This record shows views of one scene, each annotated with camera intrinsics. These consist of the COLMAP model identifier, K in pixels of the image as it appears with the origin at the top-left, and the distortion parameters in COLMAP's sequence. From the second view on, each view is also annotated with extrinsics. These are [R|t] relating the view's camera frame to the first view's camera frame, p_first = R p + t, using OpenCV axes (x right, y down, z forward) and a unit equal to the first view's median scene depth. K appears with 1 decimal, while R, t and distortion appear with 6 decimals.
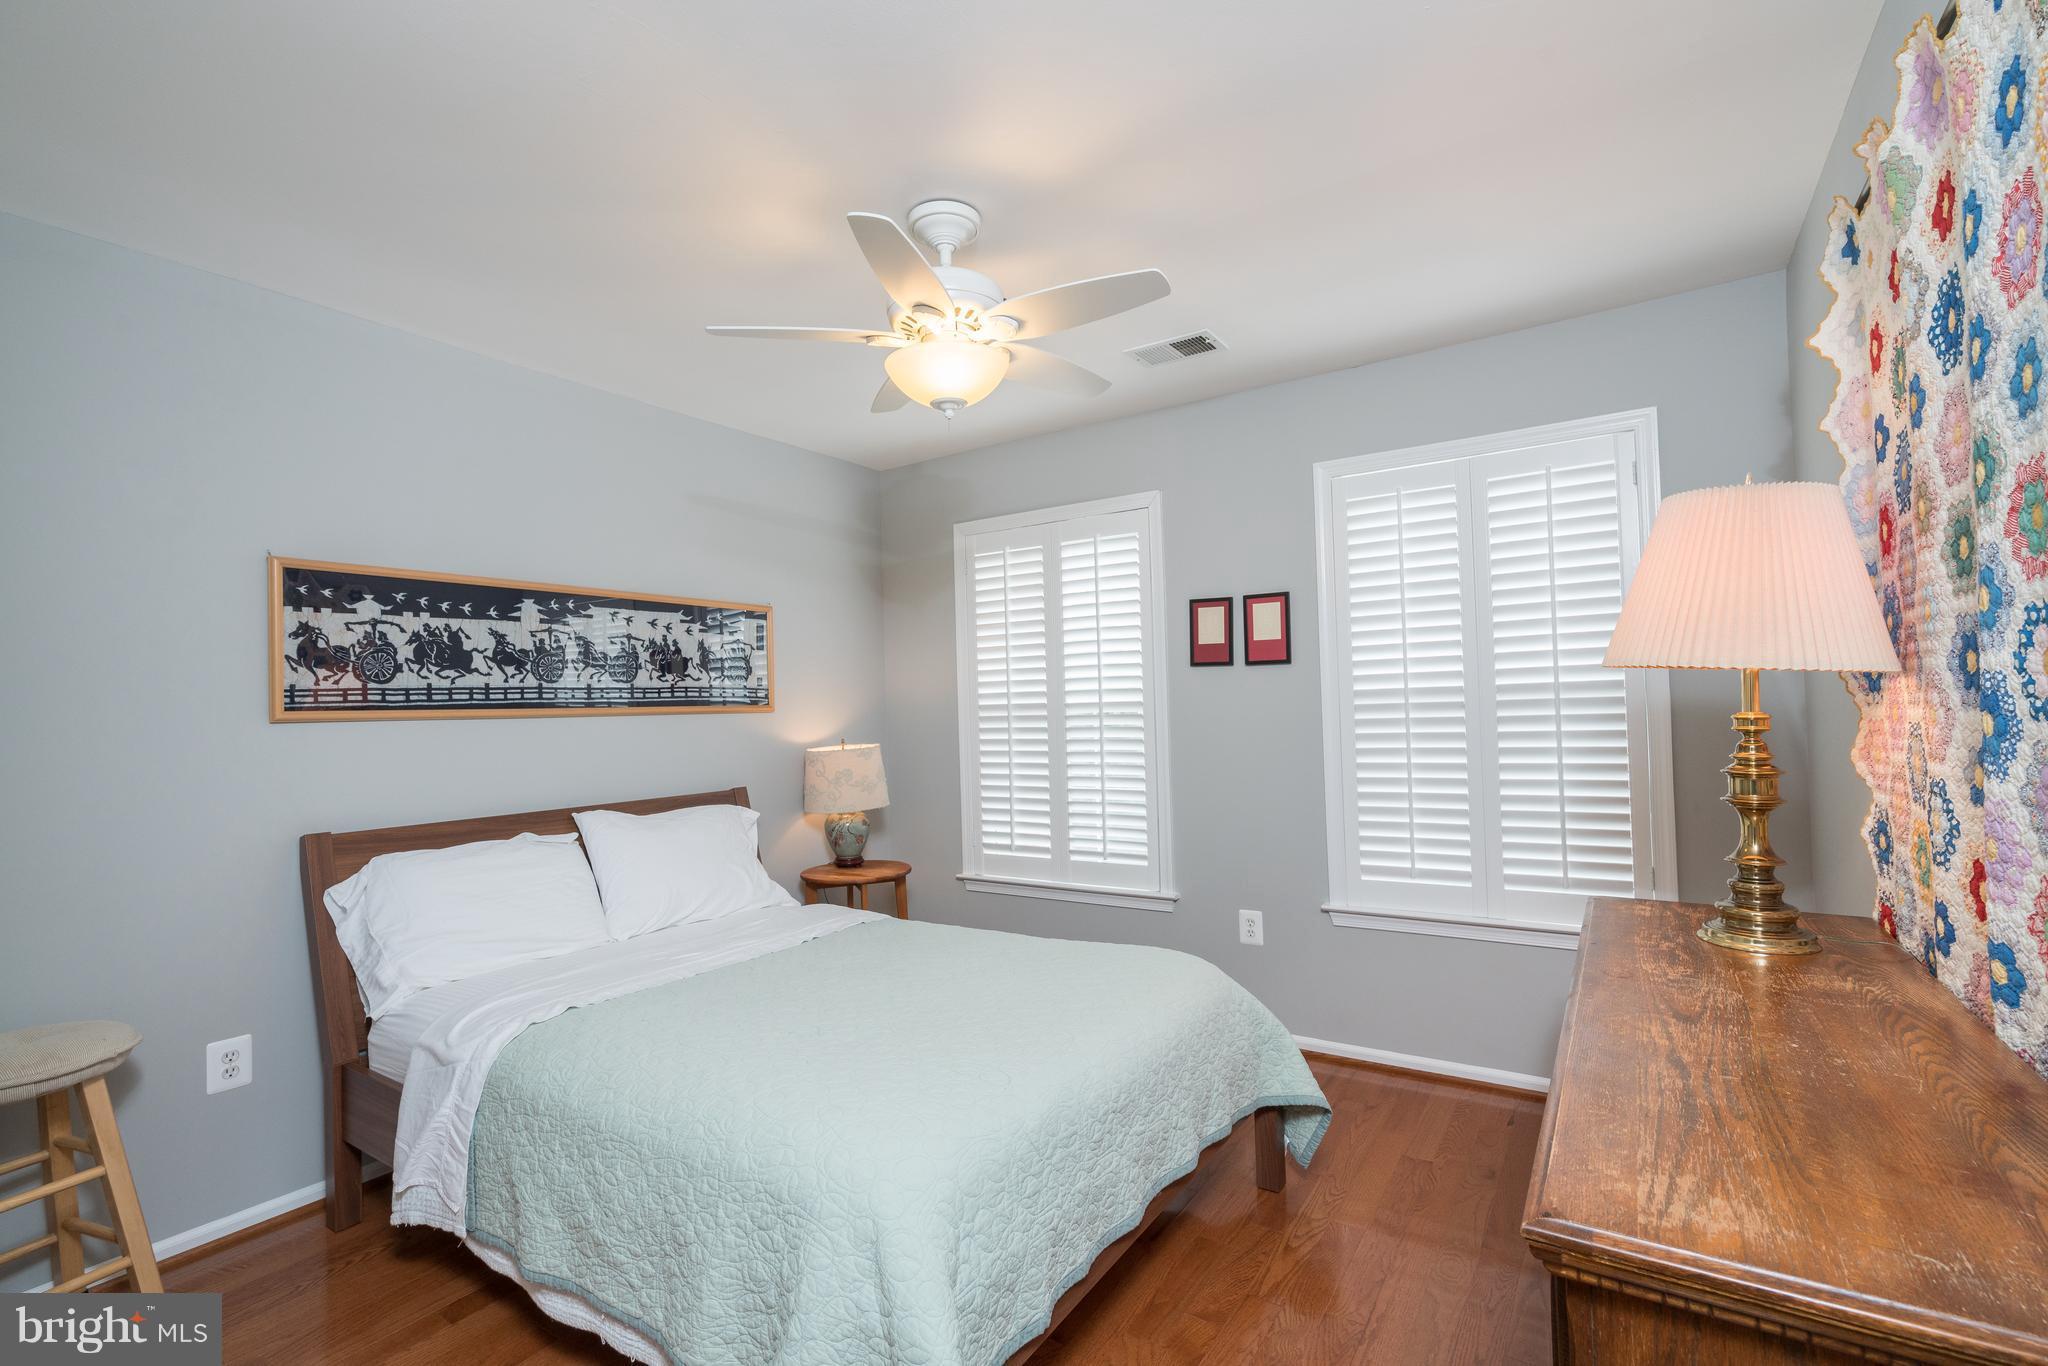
lens RADIAL K [[994.1, 0, 1024.0], [0, 994.1, 683.0], [0, 0, 1]] dist [0.002670, 0.000193]
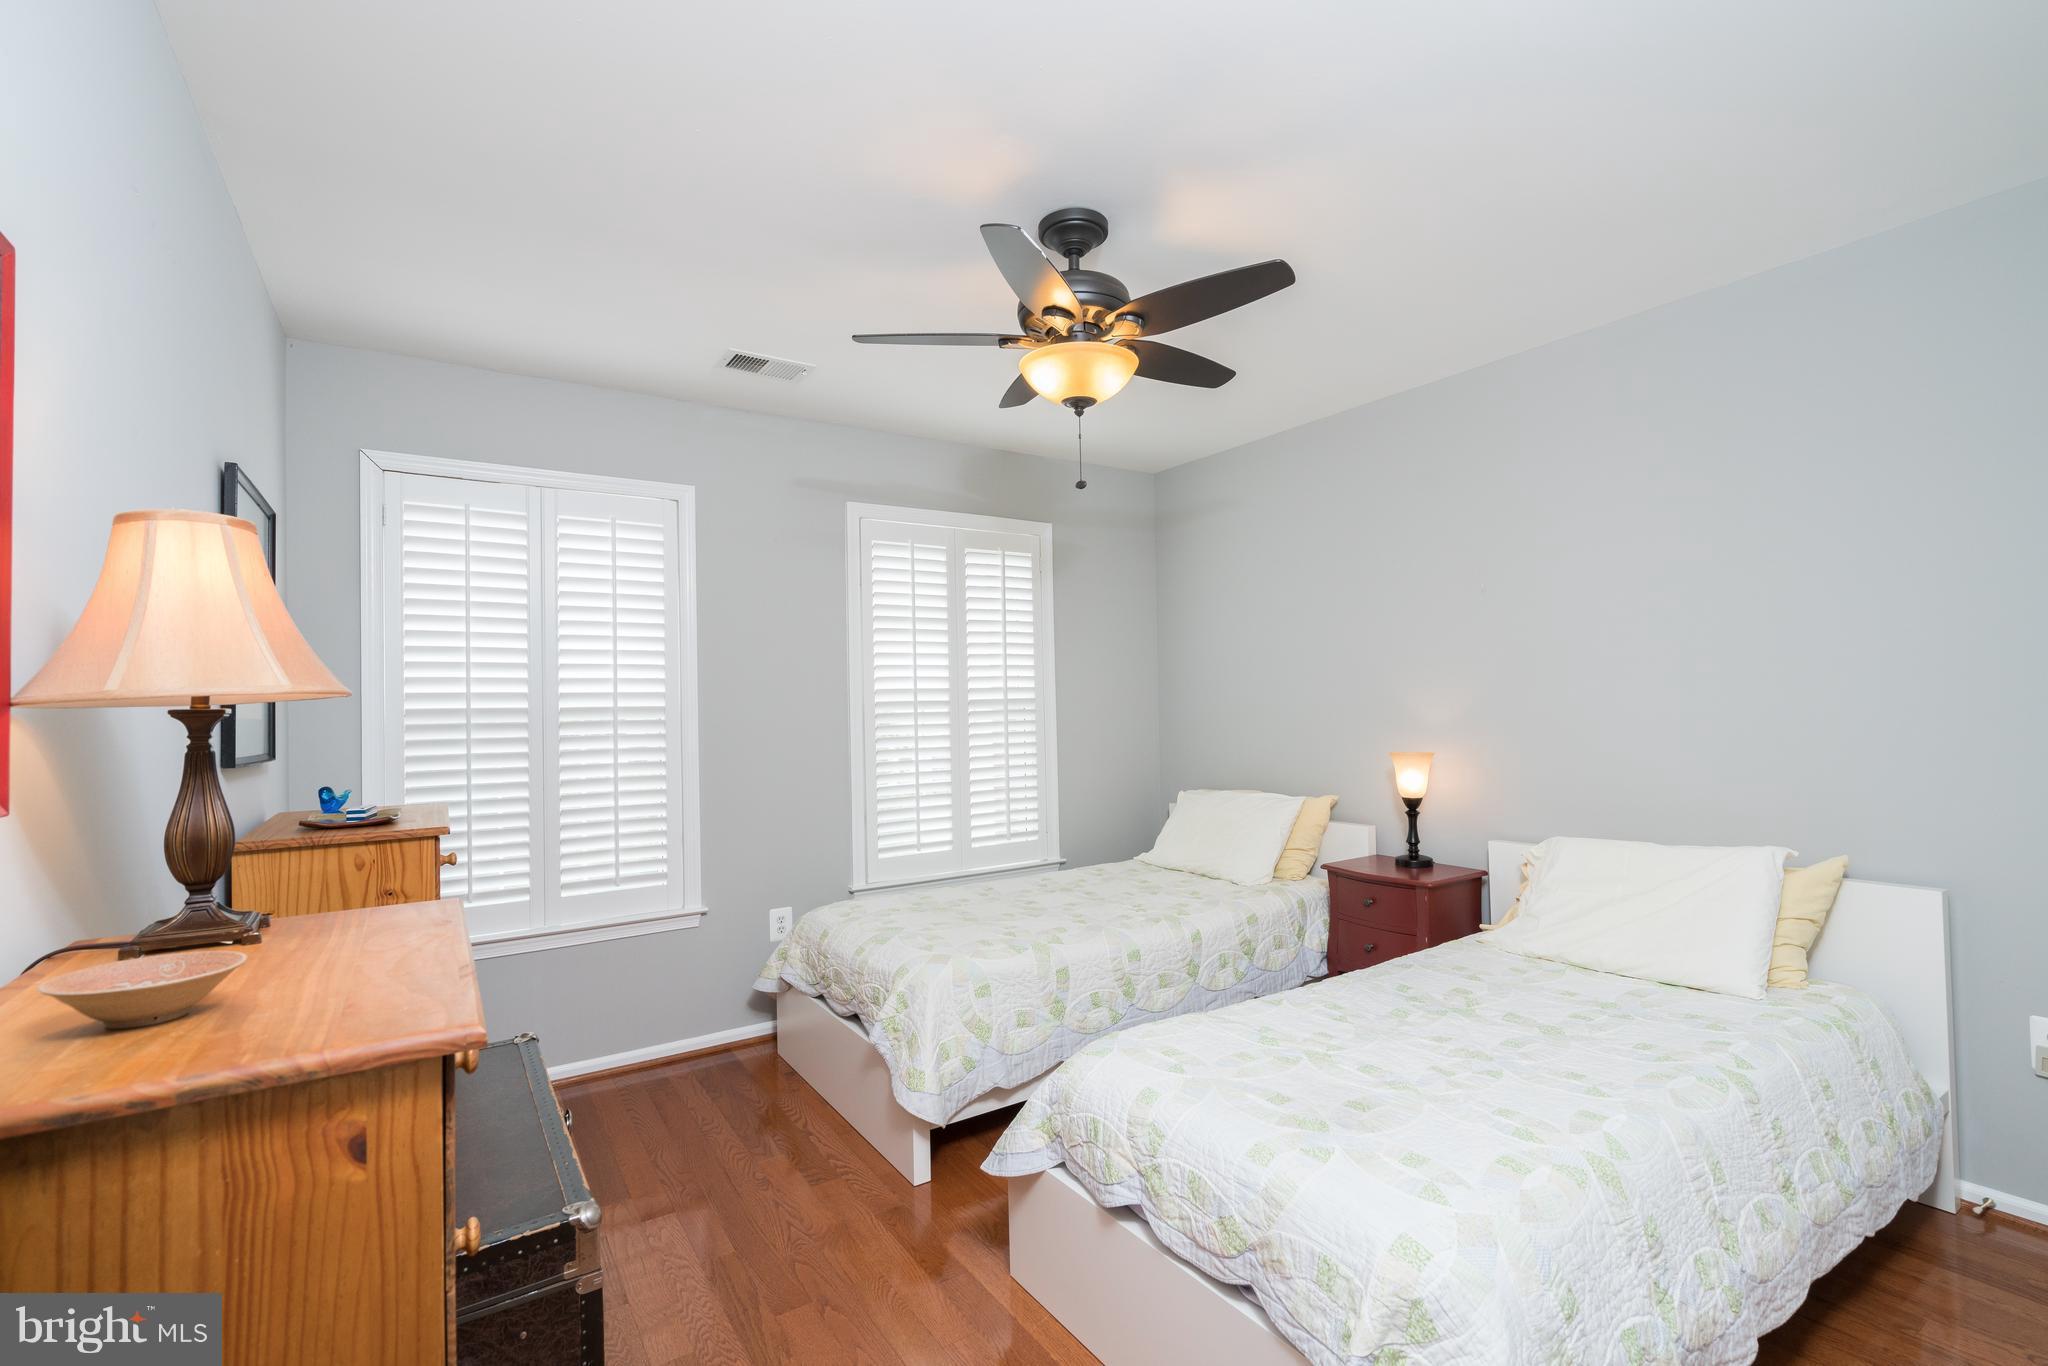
lens RADIAL K [[899.6, 0, 1024.0], [0, 899.6, 683.0], [0, 0, 1]] dist [-0.000553, -0.000015]
pose [[0.421912, 0.038529, 0.905818, -0.558832], [-0.009628, 0.999231, -0.038018, 0.026563], [-0.906586, 0.007319, 0.421959, 0.374980]]
